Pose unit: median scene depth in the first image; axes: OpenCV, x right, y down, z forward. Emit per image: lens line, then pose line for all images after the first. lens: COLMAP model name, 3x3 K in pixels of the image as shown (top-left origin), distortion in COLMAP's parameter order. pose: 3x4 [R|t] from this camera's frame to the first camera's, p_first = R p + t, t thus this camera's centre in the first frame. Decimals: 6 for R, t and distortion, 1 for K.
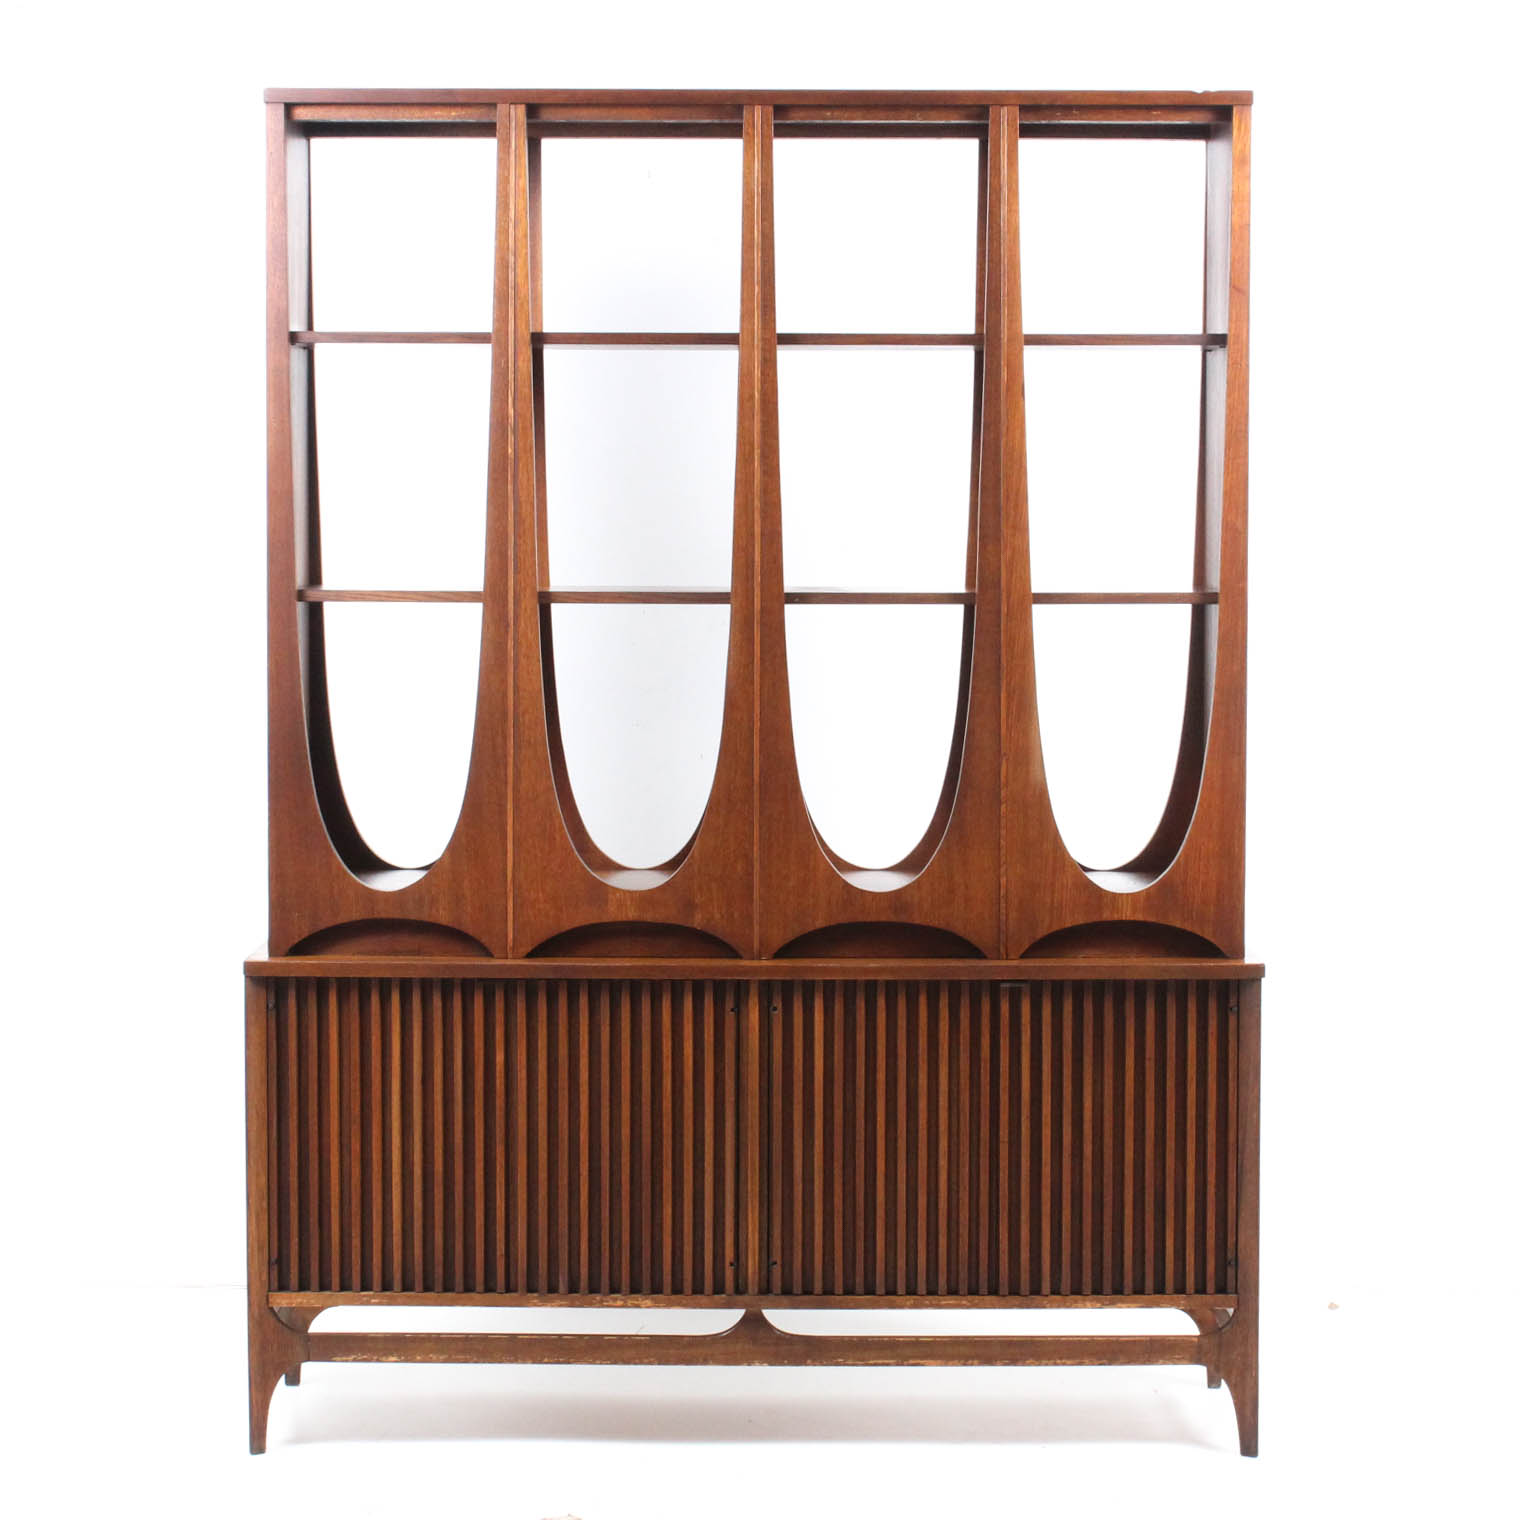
lens RADIAL K [[3510.1, 0, 752.4], [0, 3510.1, 758.8], [0, 0, 1]] dist [-0.055610, 0.000000]
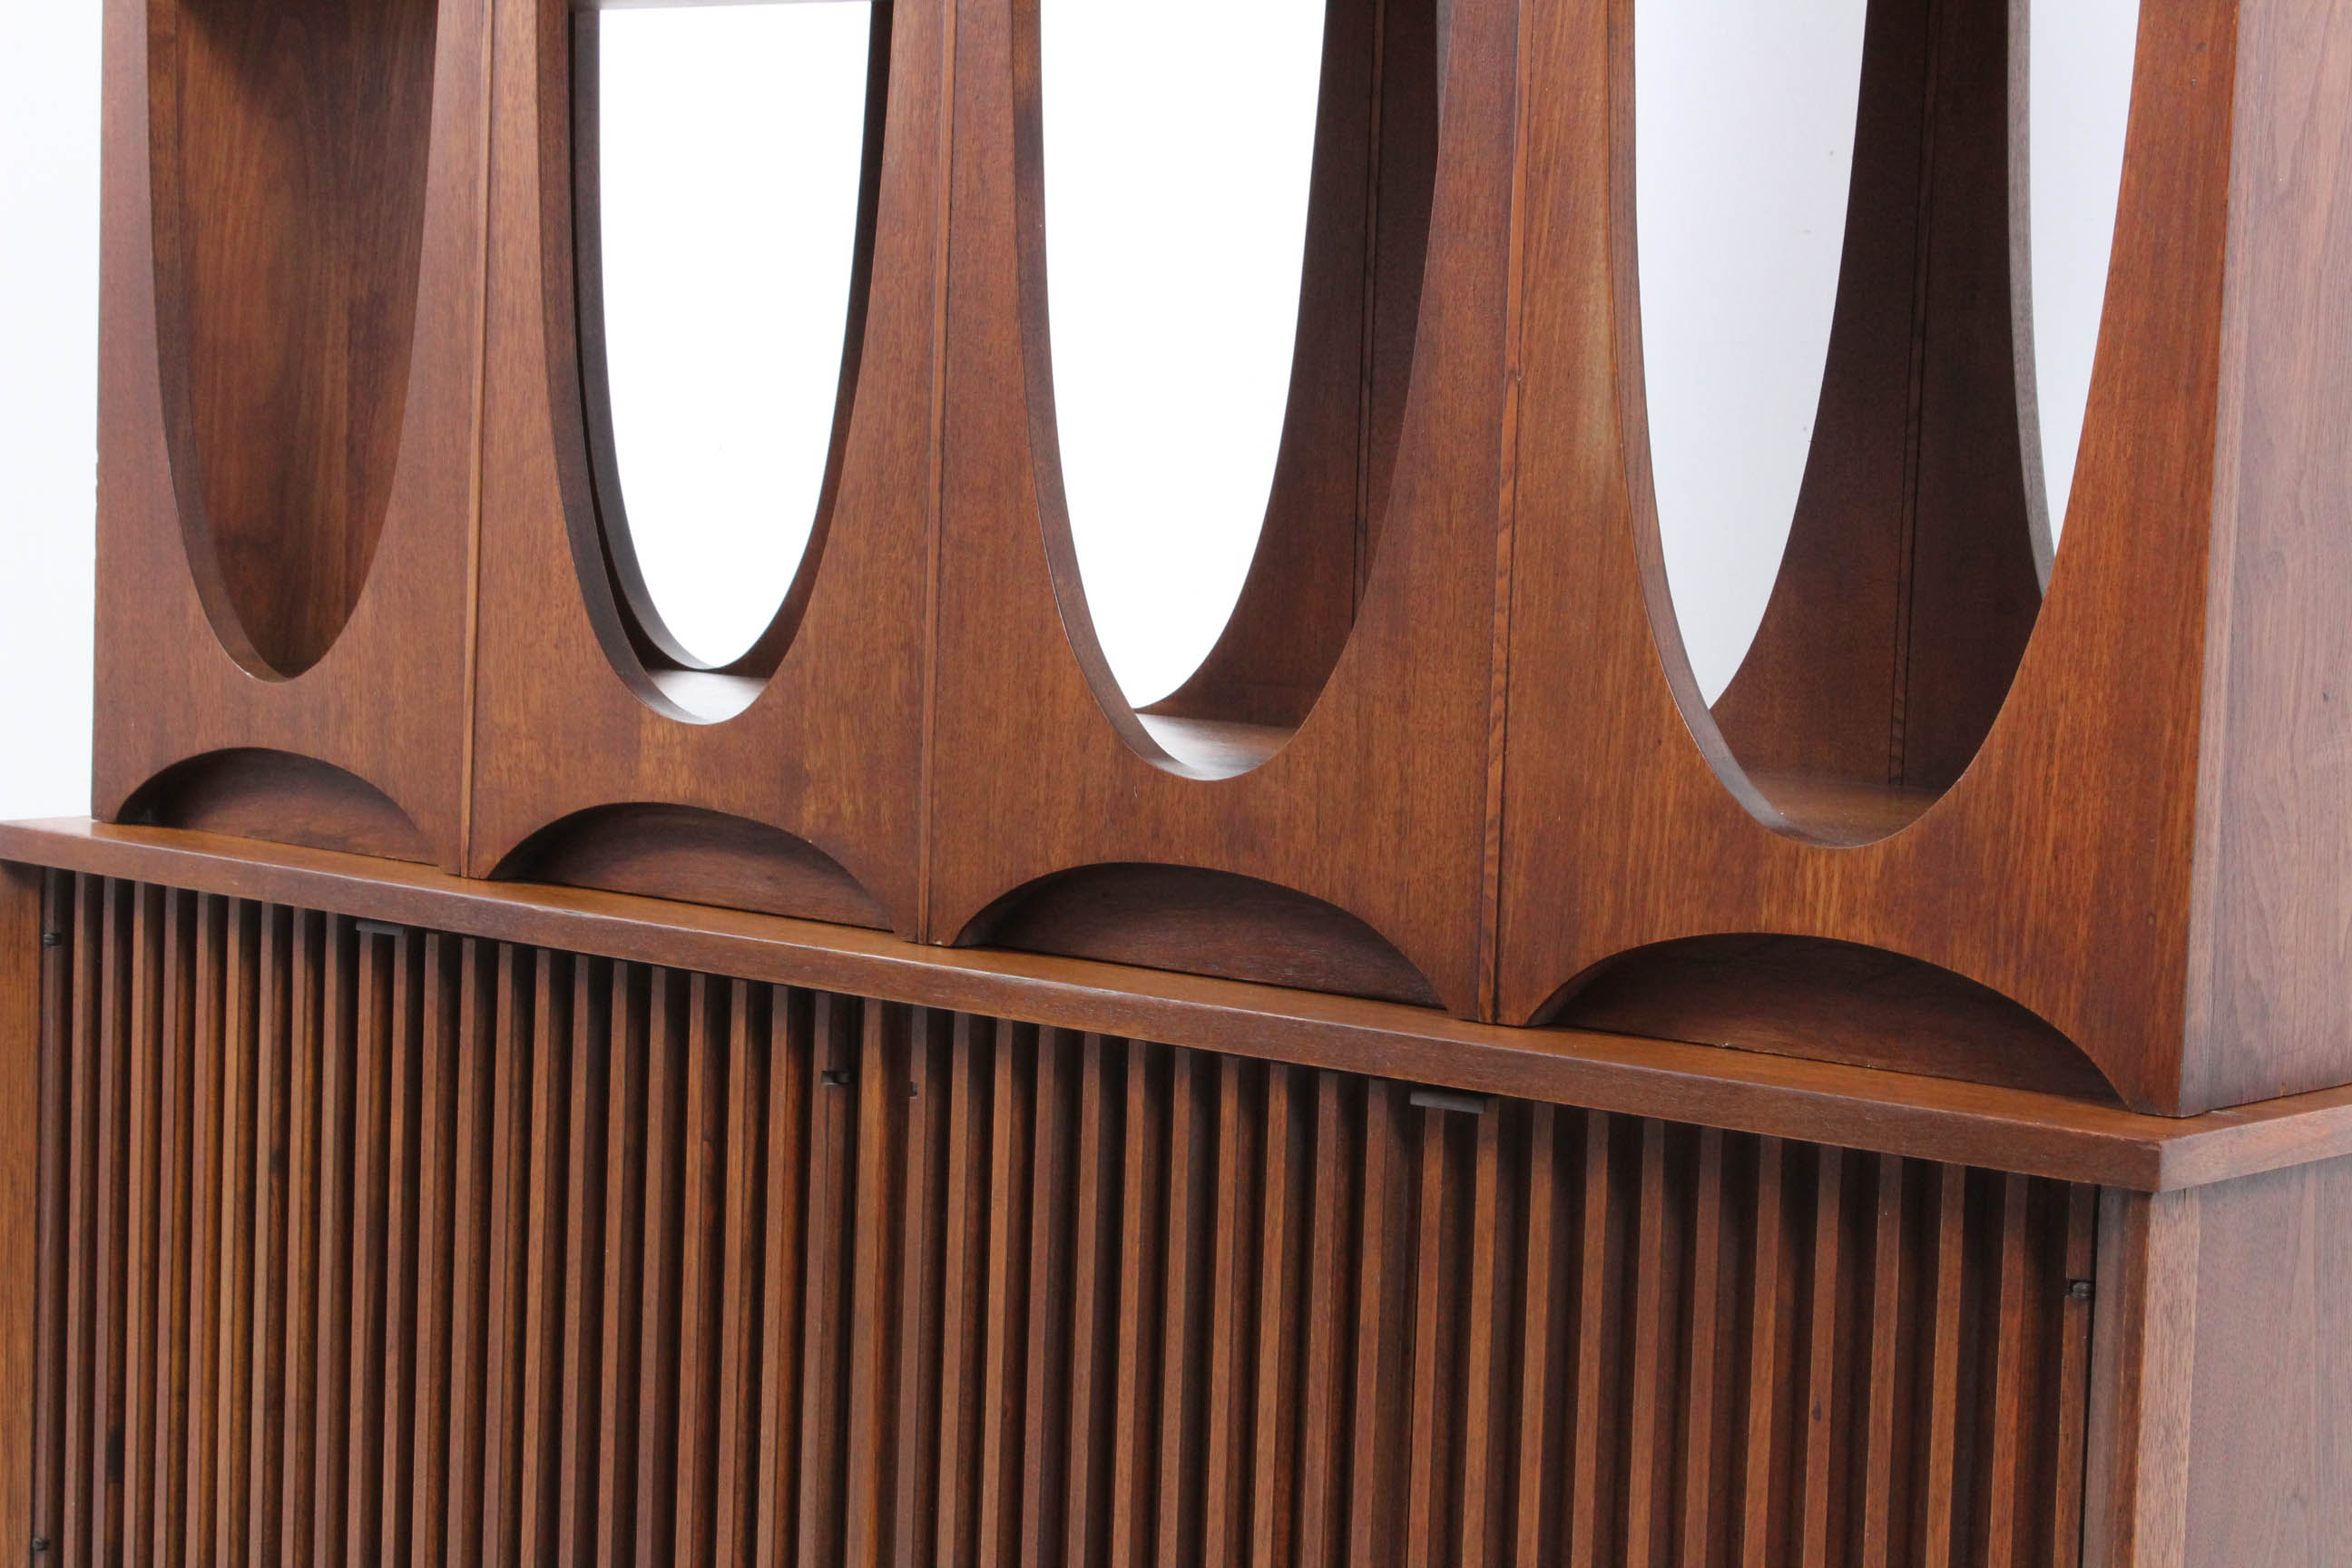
lens RADIAL K [[4618.4, 0, 1162.8], [0, 4618.4, 769.1], [0, 0, 1]] dist [0.011491, 0.000000]
pose [[0.754265, 0.076700, -0.652074, 0.319736], [-0.070514, 0.996872, 0.035693, 0.021567], [0.652772, 0.019059, 0.757314, 0.665904]]
